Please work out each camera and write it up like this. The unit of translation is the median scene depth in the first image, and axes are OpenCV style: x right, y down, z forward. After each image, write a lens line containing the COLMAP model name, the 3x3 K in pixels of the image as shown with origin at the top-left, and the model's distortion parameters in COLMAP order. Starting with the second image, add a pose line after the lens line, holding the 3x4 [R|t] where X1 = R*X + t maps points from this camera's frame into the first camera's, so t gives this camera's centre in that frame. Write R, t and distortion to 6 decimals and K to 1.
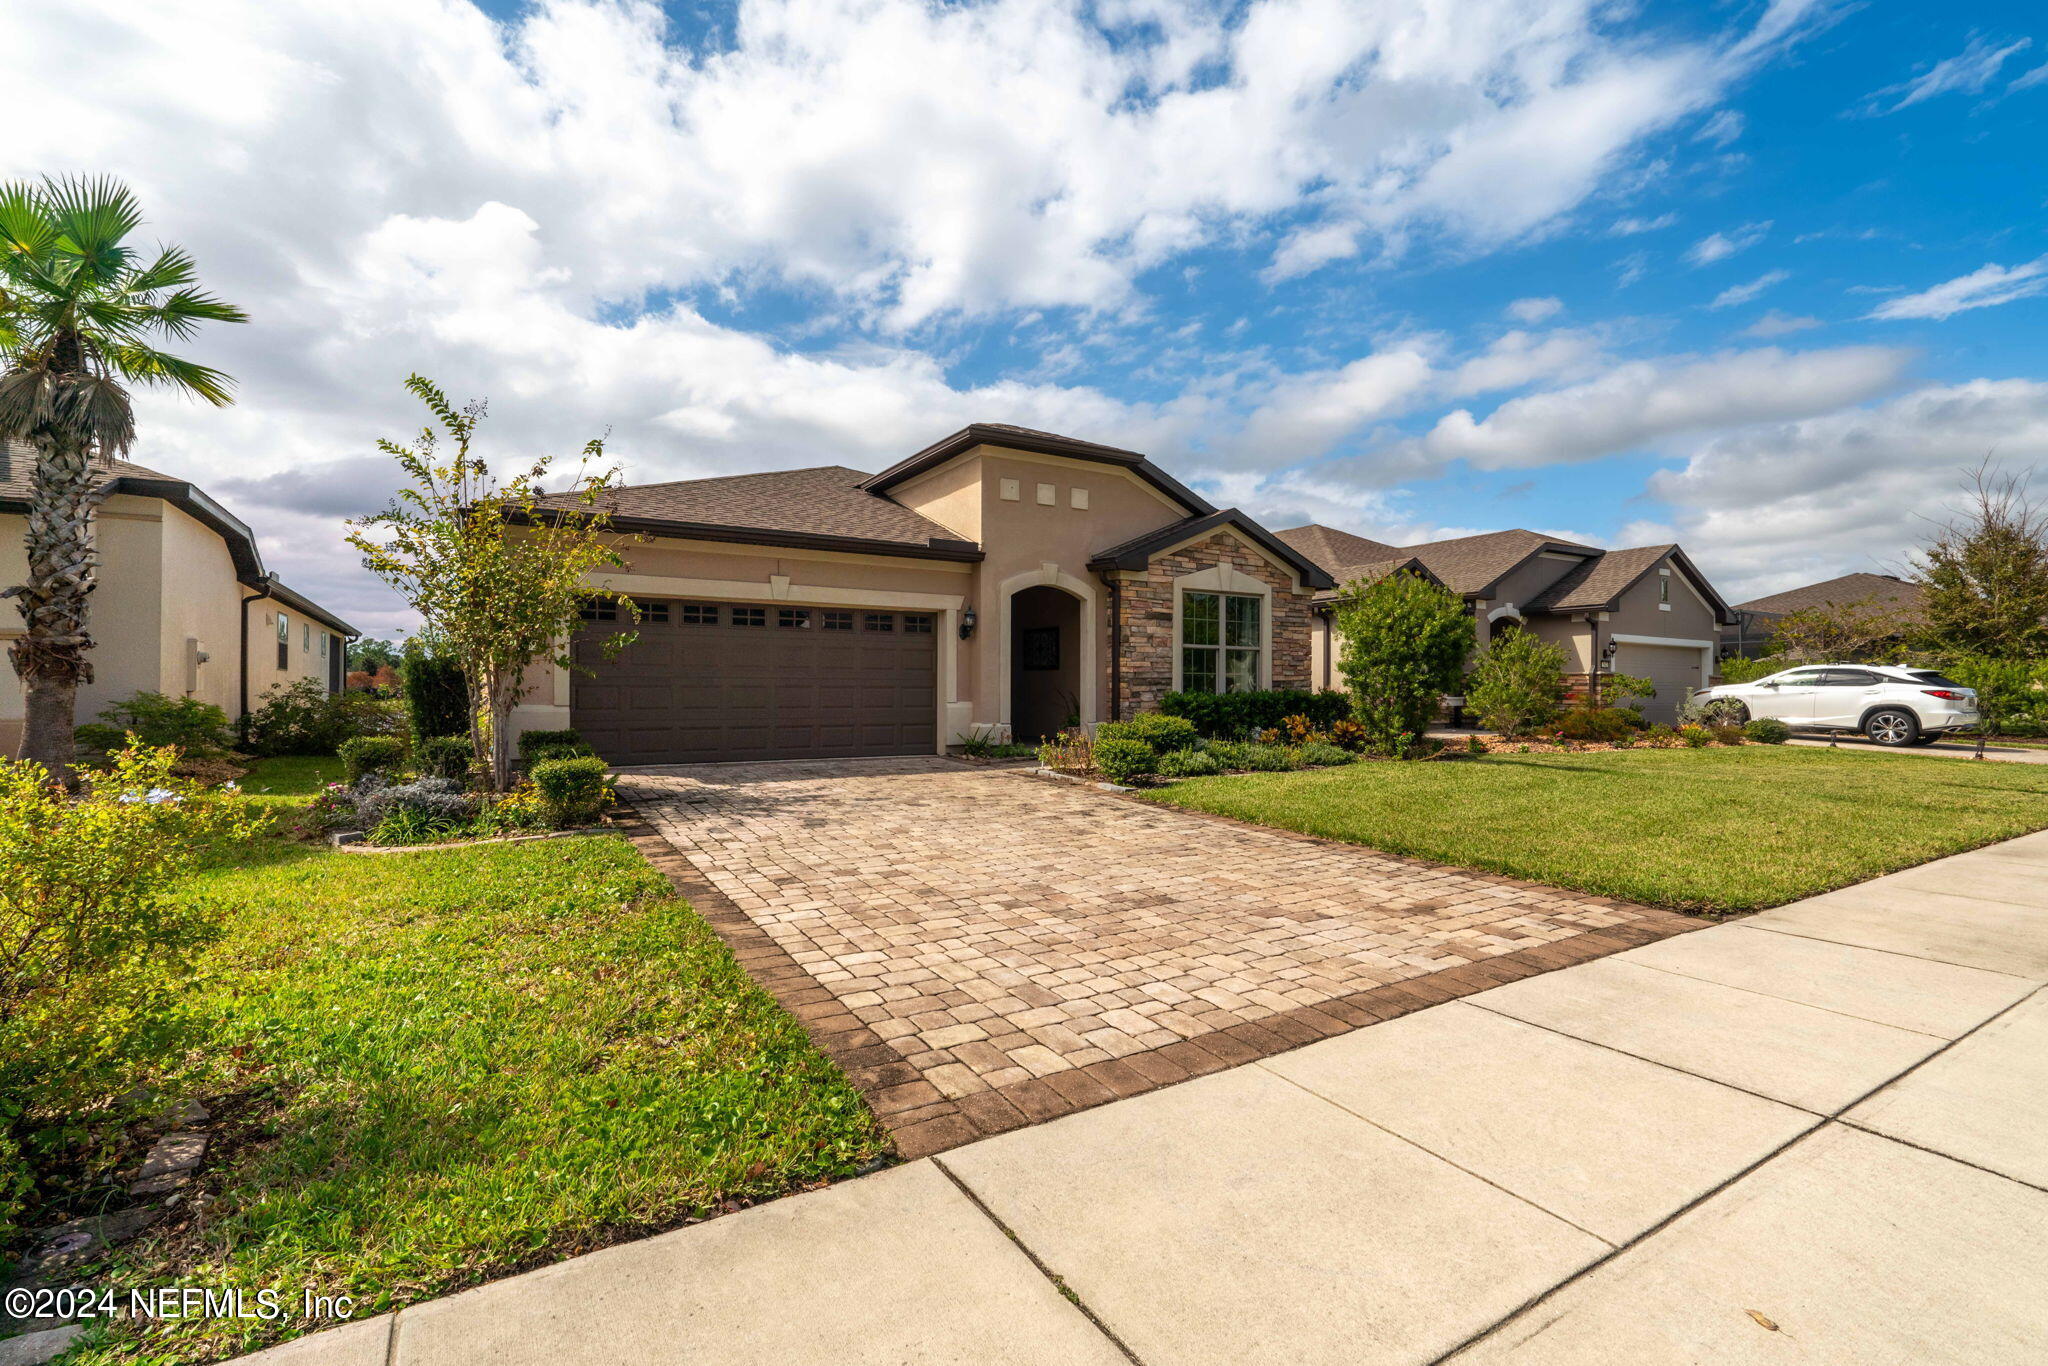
lens RADIAL K [[931.9, 0, 1044.3], [0, 931.9, 677.7], [0, 0, 1]] dist [-0.004720, -0.001231]
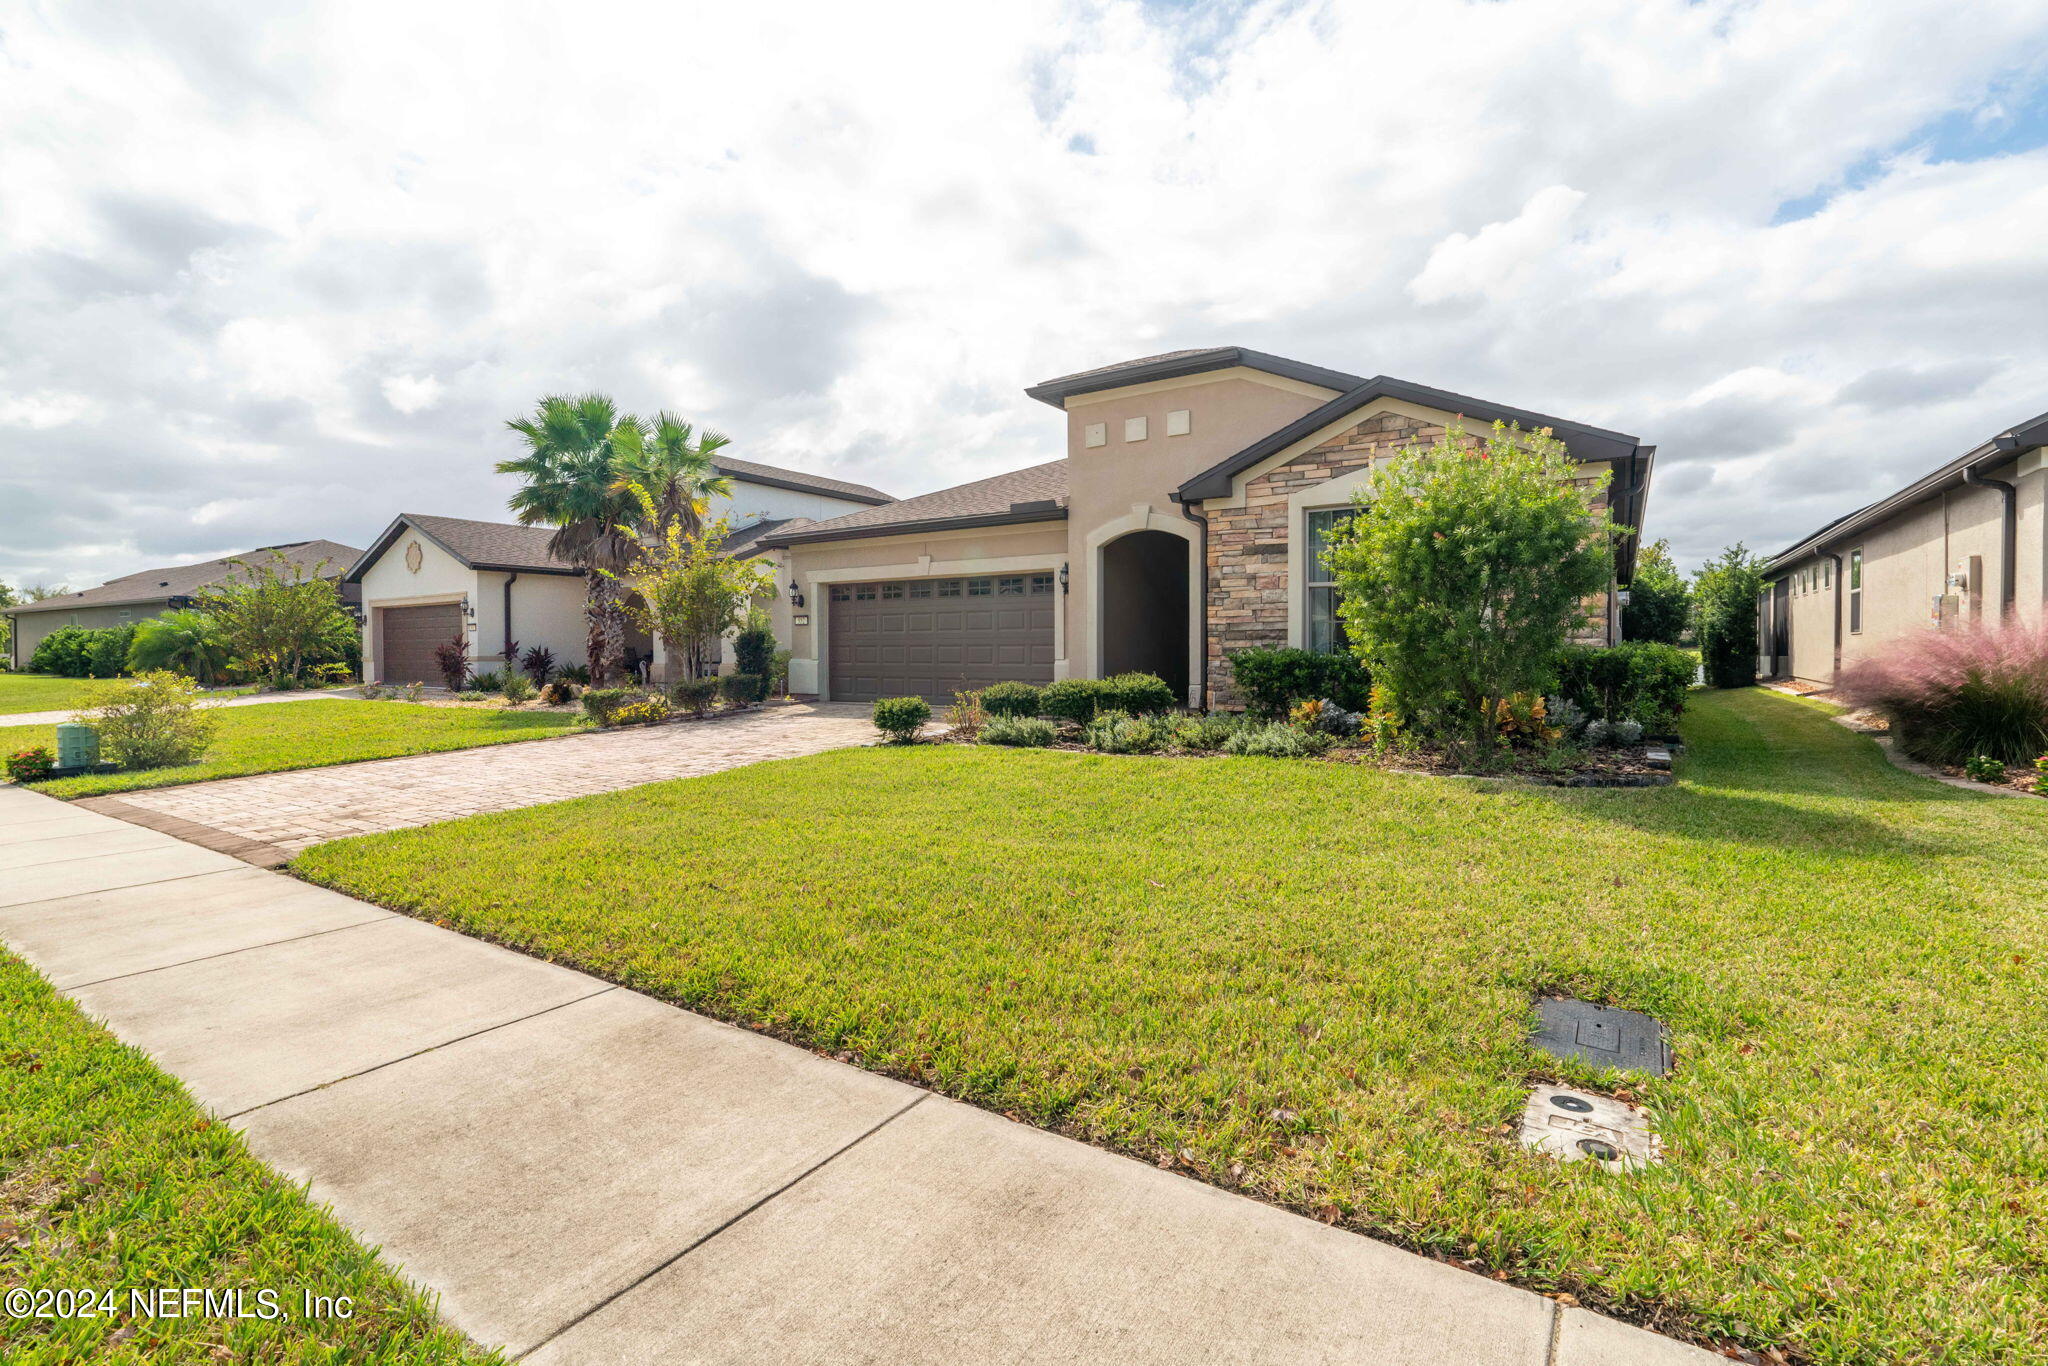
lens RADIAL K [[931.9, 0, 1017.8], [0, 931.9, 651.8], [0, 0, 1]] dist [-0.004720, -0.001231]
pose [[0.421219, -0.004862, -0.906946, 0.751757], [0.014040, 0.999901, 0.001161, 0.015169], [0.906850, -0.013223, 0.421245, 0.502355]]
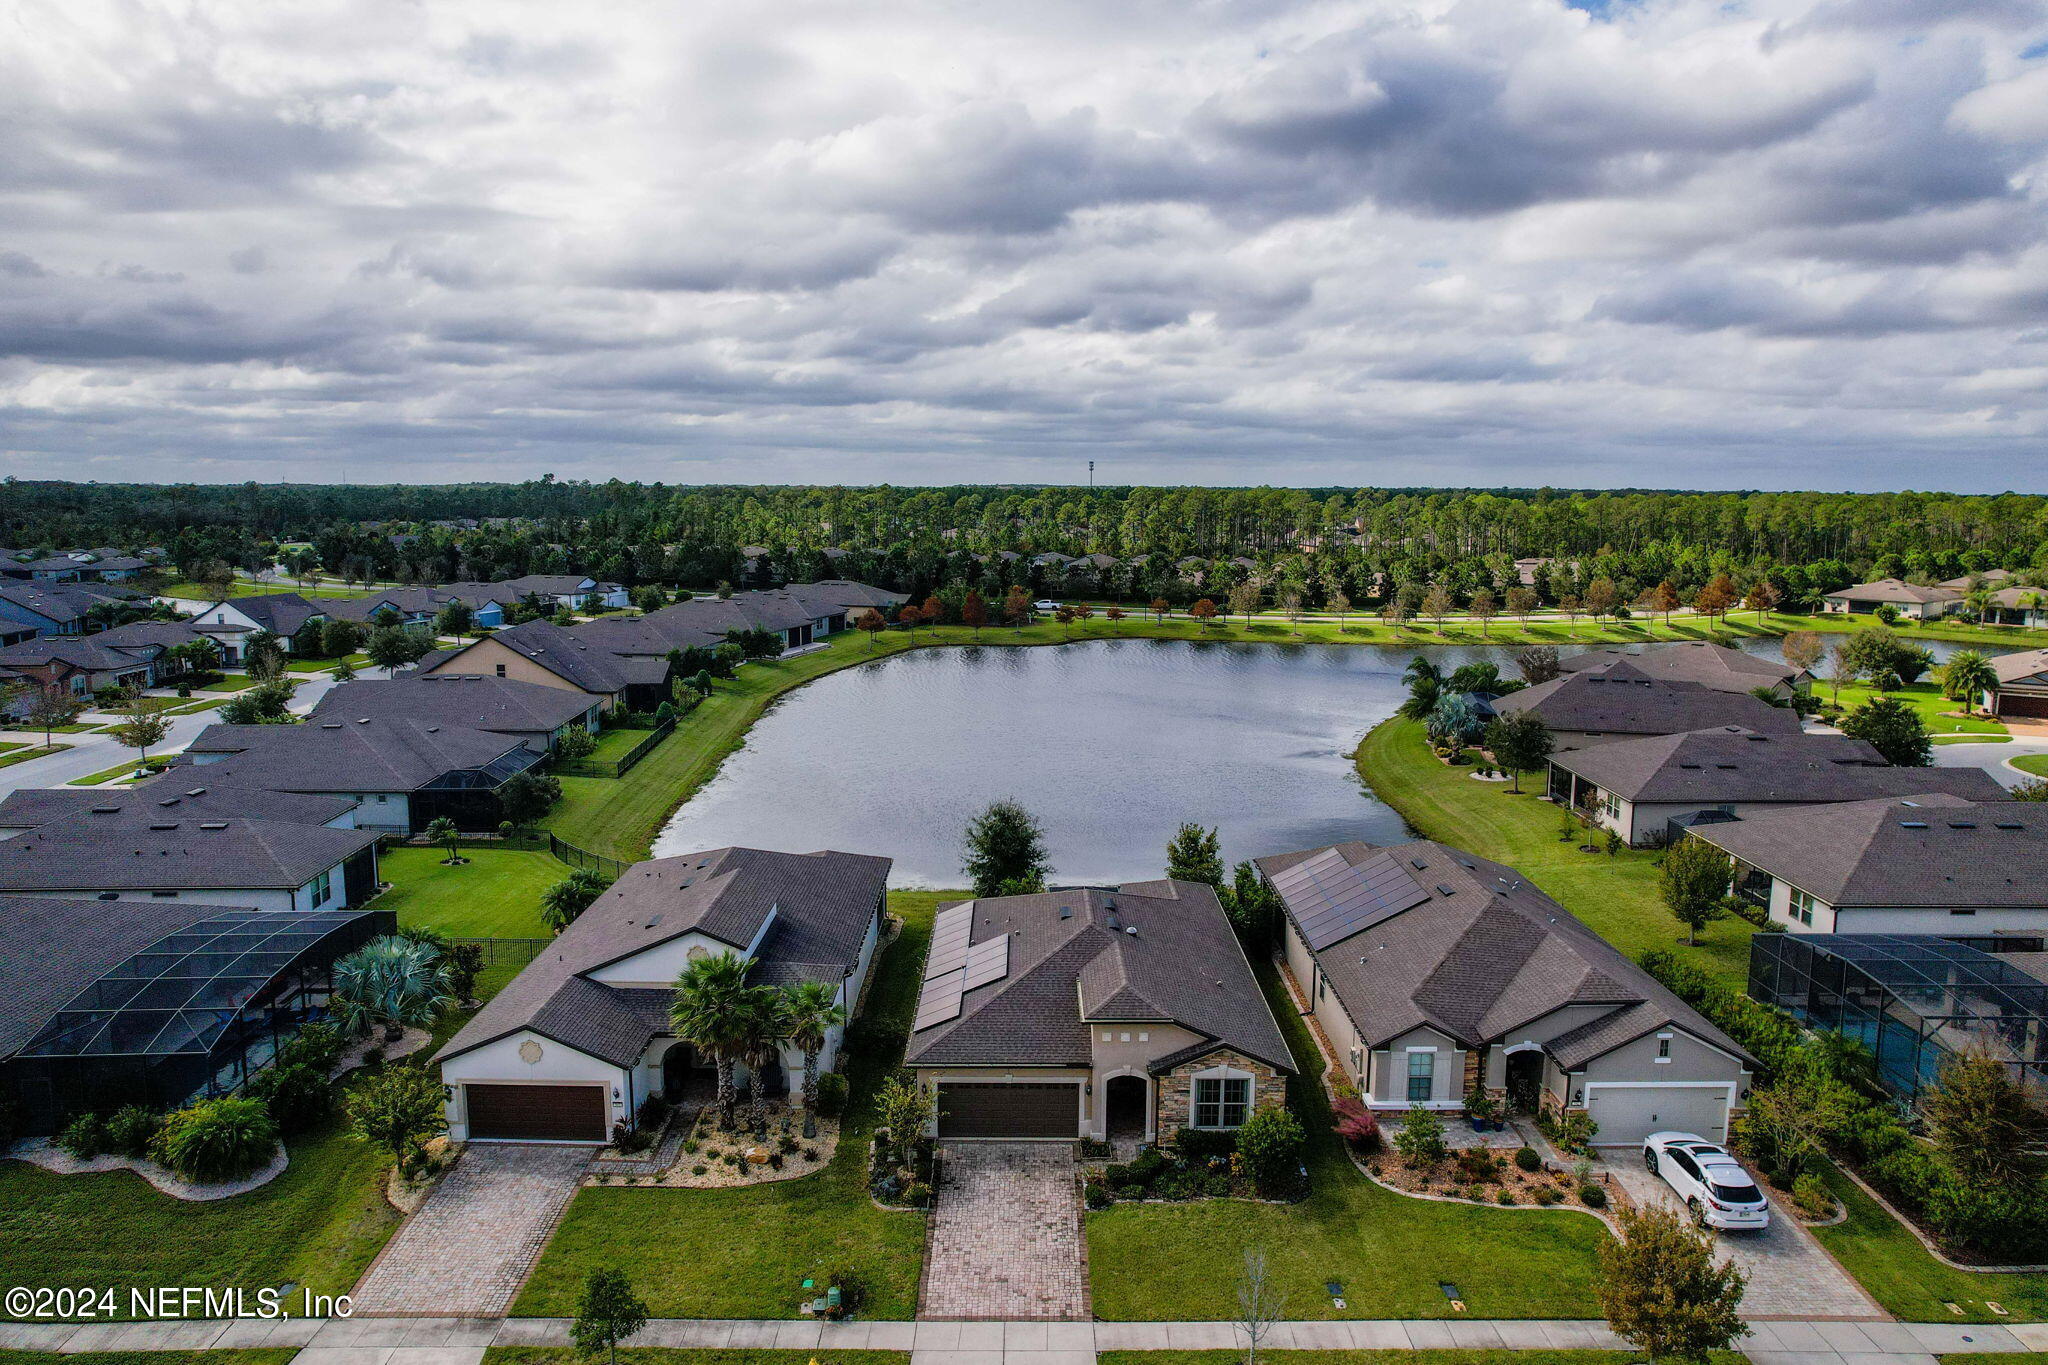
lens RADIAL K [[1352.3, 0, 1029.4], [0, 1352.3, 680.7], [0, 0, 1]] dist [-0.059099, 0.045947]
pose [[0.850698, 0.072903, -0.520575, 1.390452], [0.005219, 0.989116, 0.147047, -1.482332], [0.525629, -0.127810, 0.841058, -1.685262]]
